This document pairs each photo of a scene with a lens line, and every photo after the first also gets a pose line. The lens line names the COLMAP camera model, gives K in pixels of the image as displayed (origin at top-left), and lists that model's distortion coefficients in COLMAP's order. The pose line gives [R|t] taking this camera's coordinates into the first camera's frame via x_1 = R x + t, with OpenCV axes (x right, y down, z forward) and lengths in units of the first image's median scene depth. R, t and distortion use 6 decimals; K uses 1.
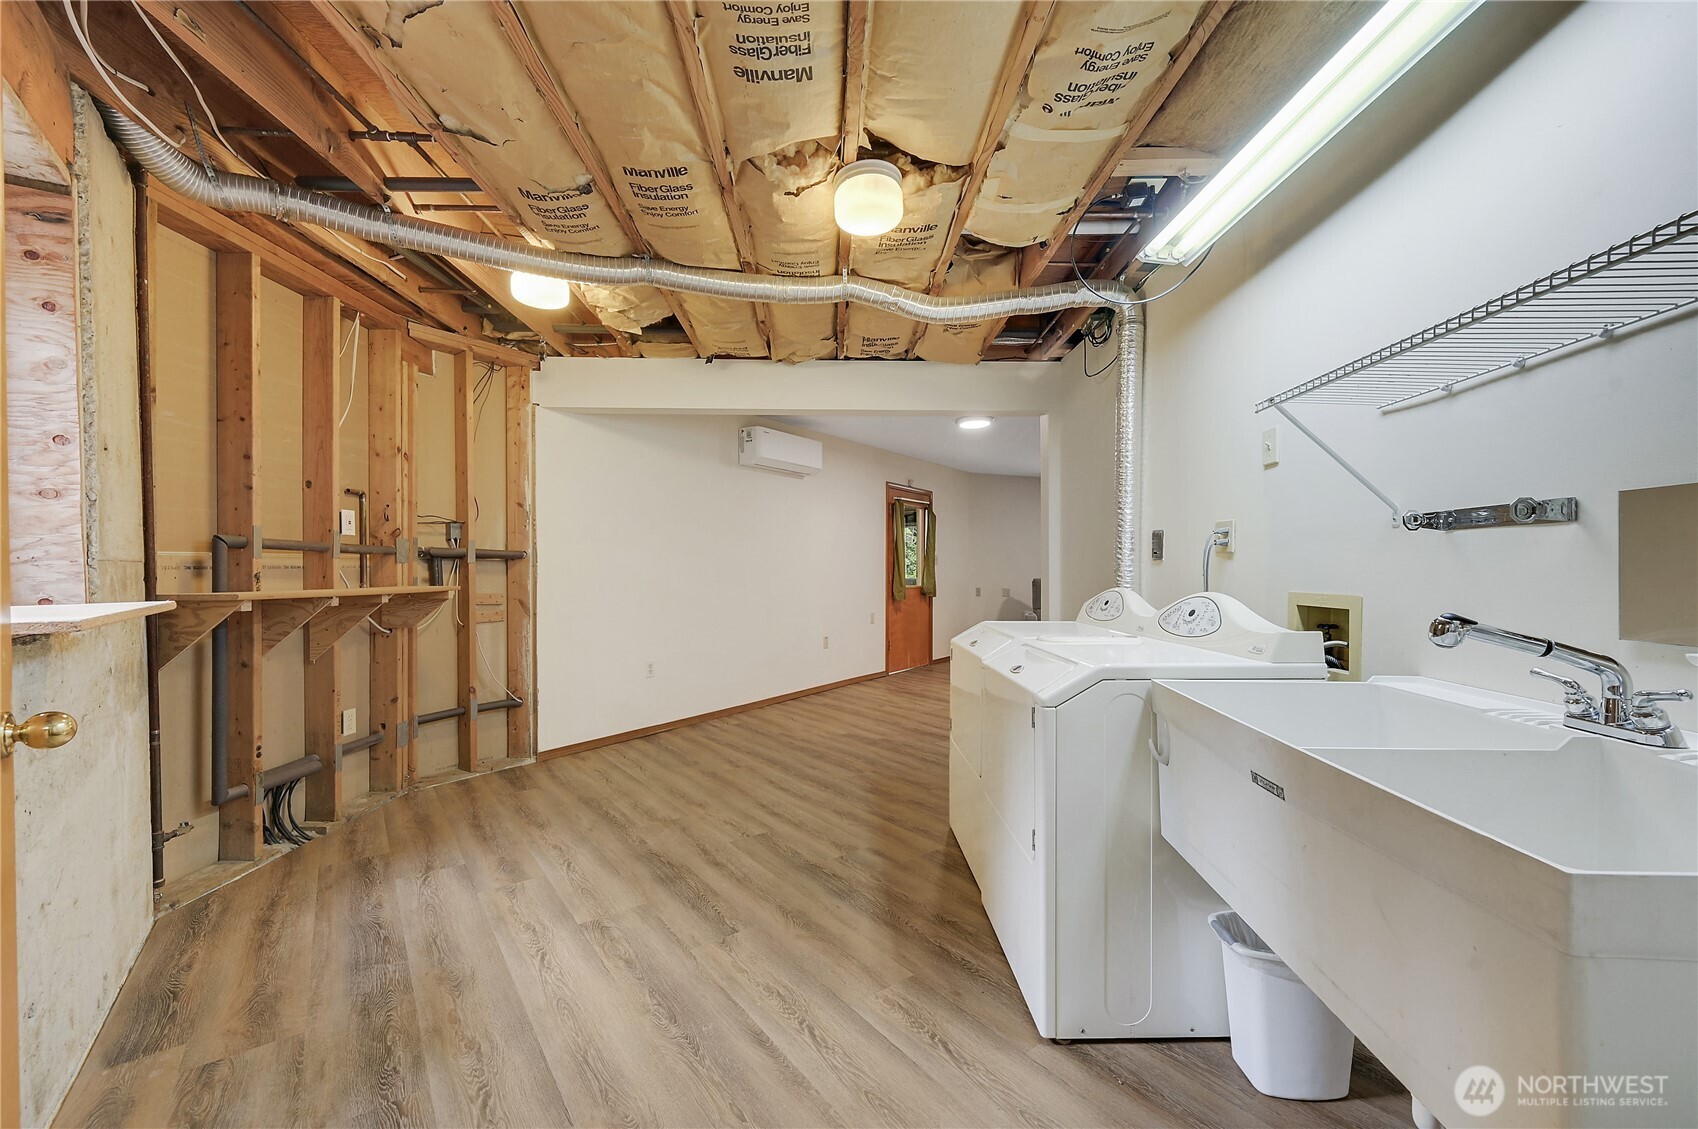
lens RADIAL K [[677.9, 0, 849.0], [0, 677.9, 564.5], [0, 0, 1]] dist [0.011741, -0.000174]
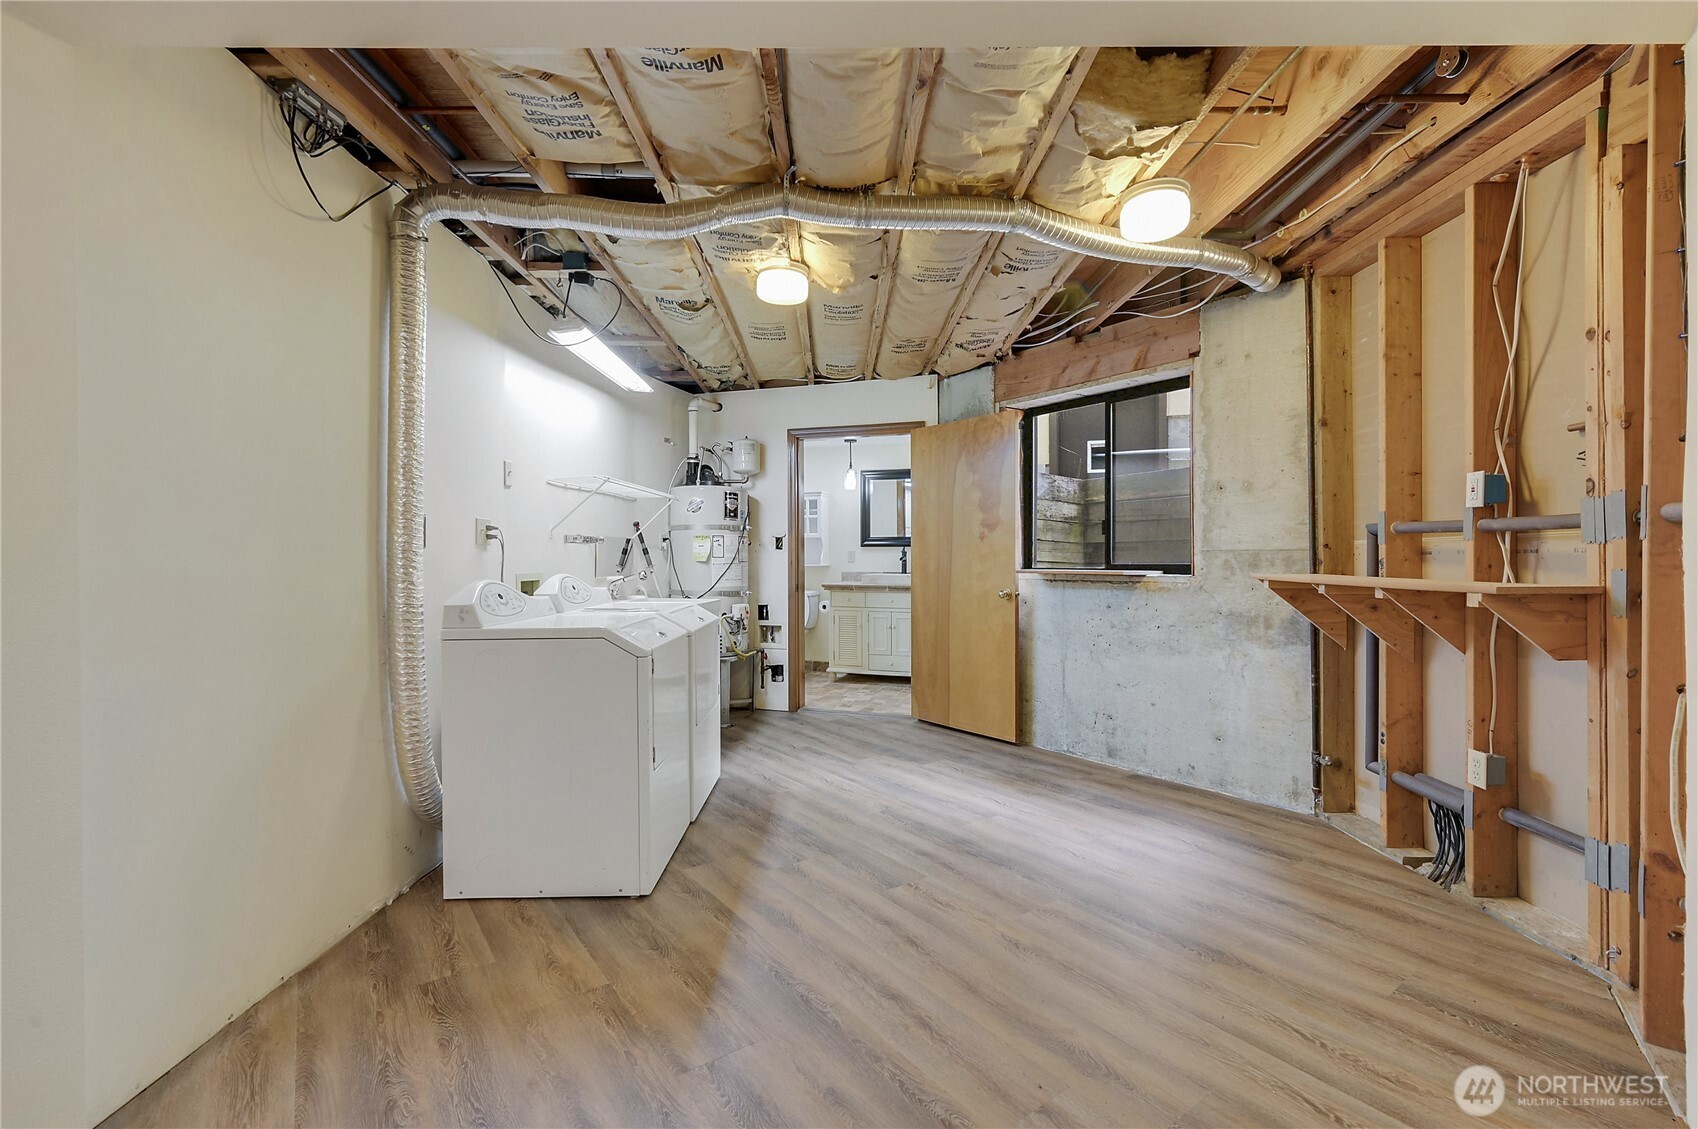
lens RADIAL K [[677.9, 0, 849.0], [0, 677.9, 564.5], [0, 0, 1]] dist [0.011741, -0.000174]
pose [[-0.999963, 0.005195, 0.006813, -0.084399], [0.005236, 0.999968, 0.005974, 0.010074], [-0.006782, 0.006010, -0.999959, 1.823685]]
